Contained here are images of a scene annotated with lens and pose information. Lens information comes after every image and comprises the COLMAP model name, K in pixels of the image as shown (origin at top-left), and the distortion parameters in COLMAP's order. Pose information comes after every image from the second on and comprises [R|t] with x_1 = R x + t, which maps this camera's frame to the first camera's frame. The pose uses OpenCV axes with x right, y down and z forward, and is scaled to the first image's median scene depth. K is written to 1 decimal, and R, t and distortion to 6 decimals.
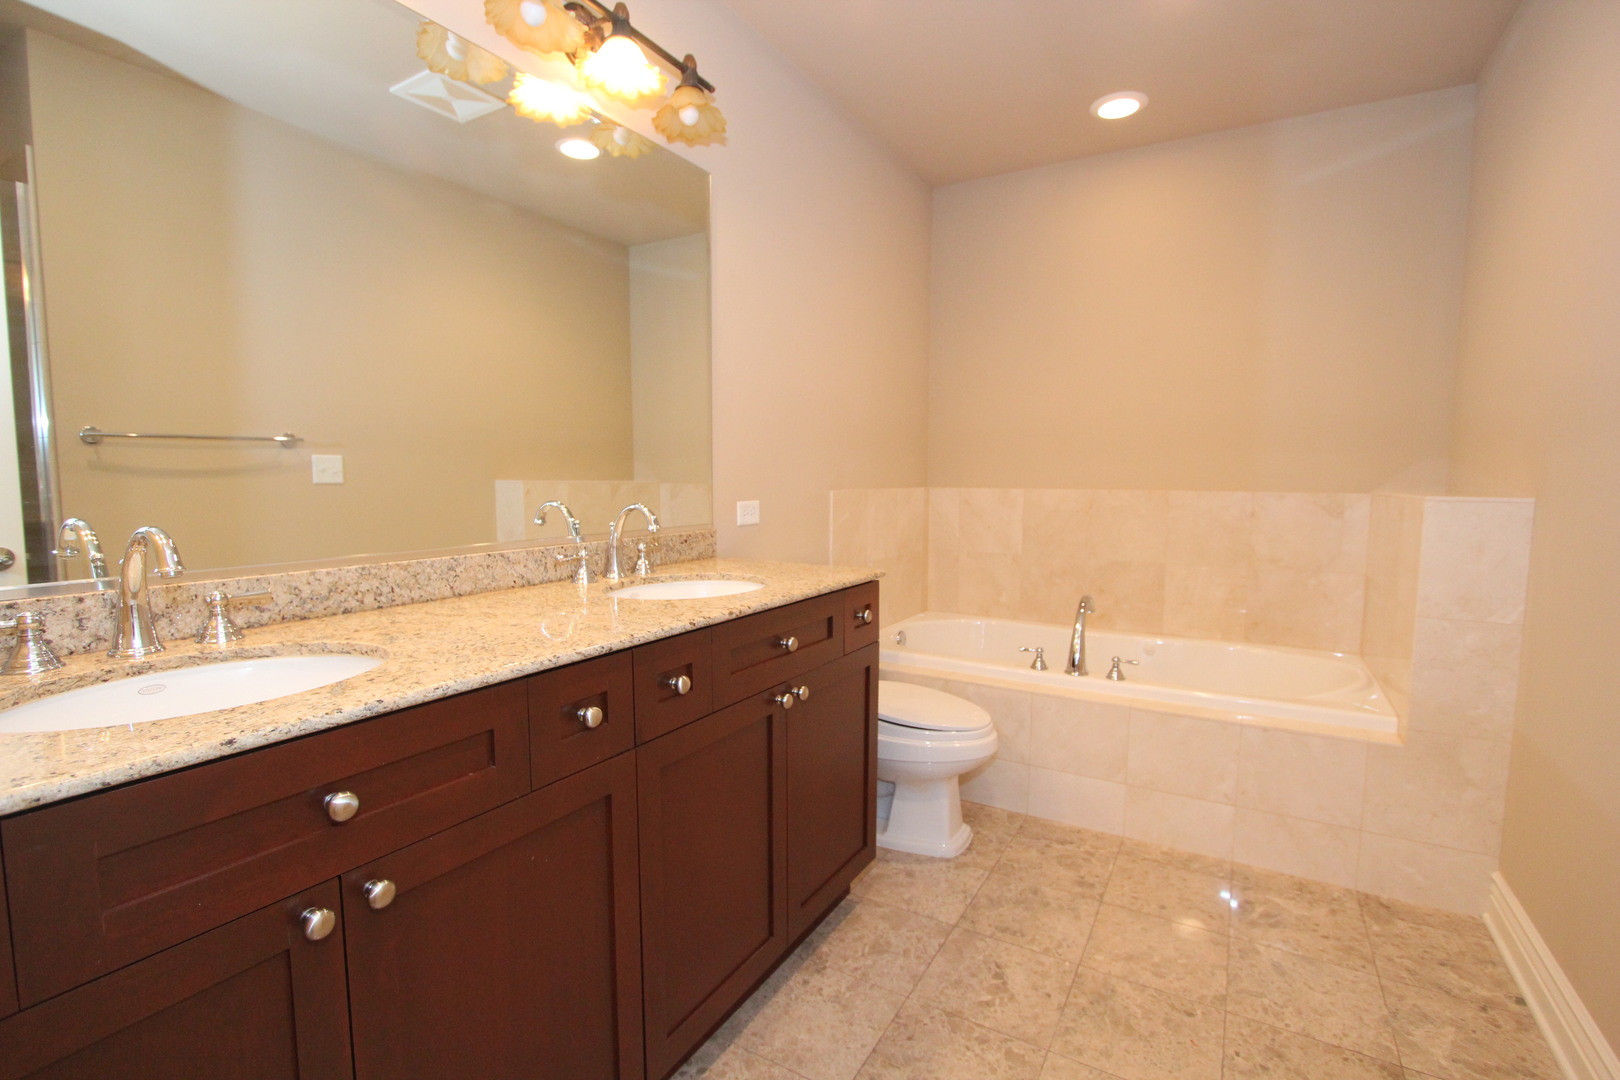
lens RADIAL K [[742.1, 0, 807.1], [0, 742.1, 537.9], [0, 0, 1]] dist [-0.020684, 0.003204]
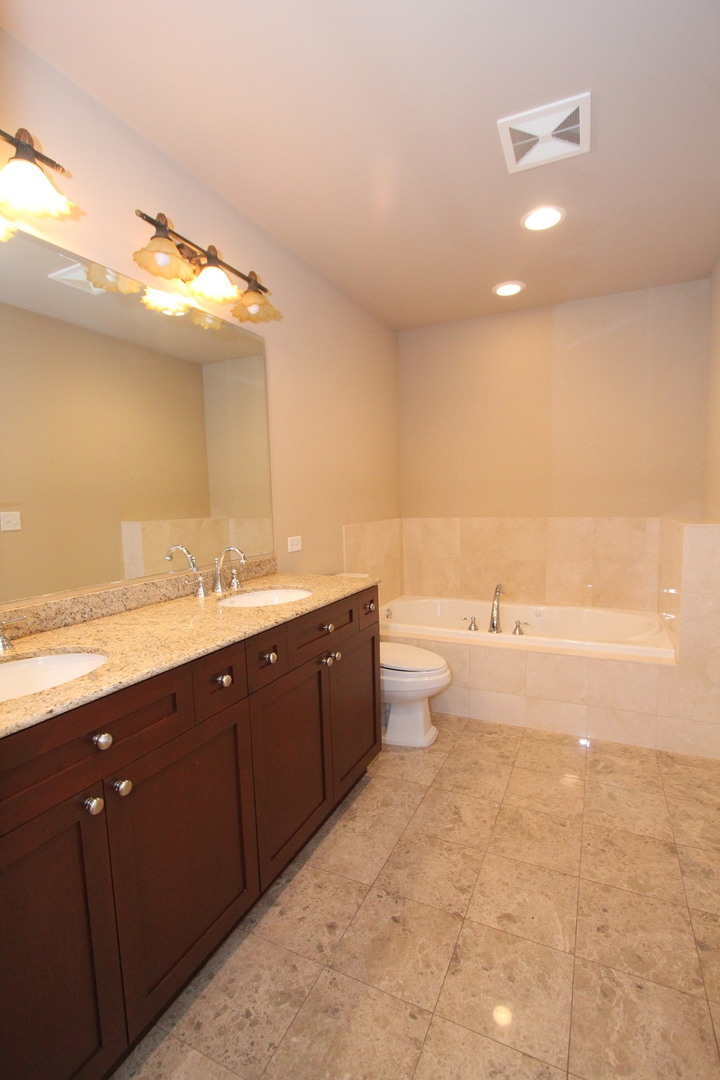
lens RADIAL K [[494.8, 0, 361.6], [0, 494.8, 542.8], [0, 0, 1]] dist [-0.020684, 0.003204]
pose [[0.995651, -0.036569, 0.085687, -0.033658], [0.036200, 0.999327, 0.005857, -0.048818], [-0.085843, -0.002729, 0.996305, -0.116885]]
